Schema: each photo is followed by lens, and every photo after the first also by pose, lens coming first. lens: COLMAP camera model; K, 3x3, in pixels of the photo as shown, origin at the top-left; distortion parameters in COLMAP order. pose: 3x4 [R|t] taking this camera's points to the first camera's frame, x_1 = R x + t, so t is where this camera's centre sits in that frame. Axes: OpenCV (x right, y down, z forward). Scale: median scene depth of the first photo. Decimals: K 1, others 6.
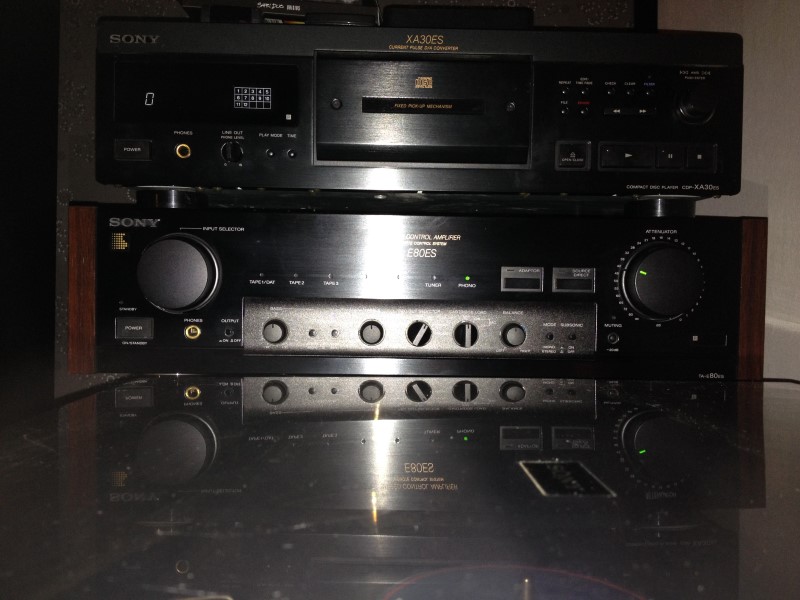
lens RADIAL K [[779.7, 0, 401.5], [0, 779.7, 301.9], [0, 0, 1]] dist [0.242167, -0.662084]
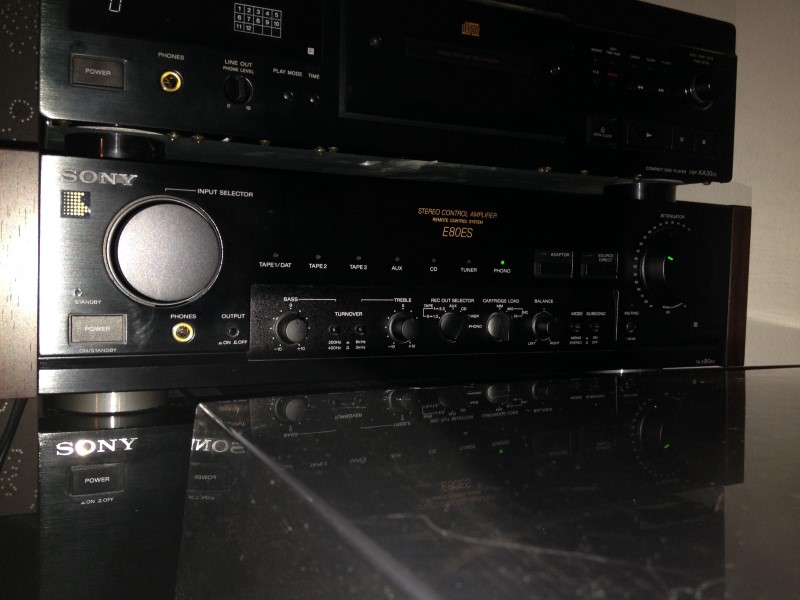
lens RADIAL K [[779.7, 0, 401.5], [0, 779.7, 301.9], [0, 0, 1]] dist [0.242167, -0.662084]
pose [[0.907164, -0.011538, 0.420620, -0.388618], [-0.000926, 0.999567, 0.029416, -0.011683], [-0.420777, -0.027075, 0.906760, 0.250047]]
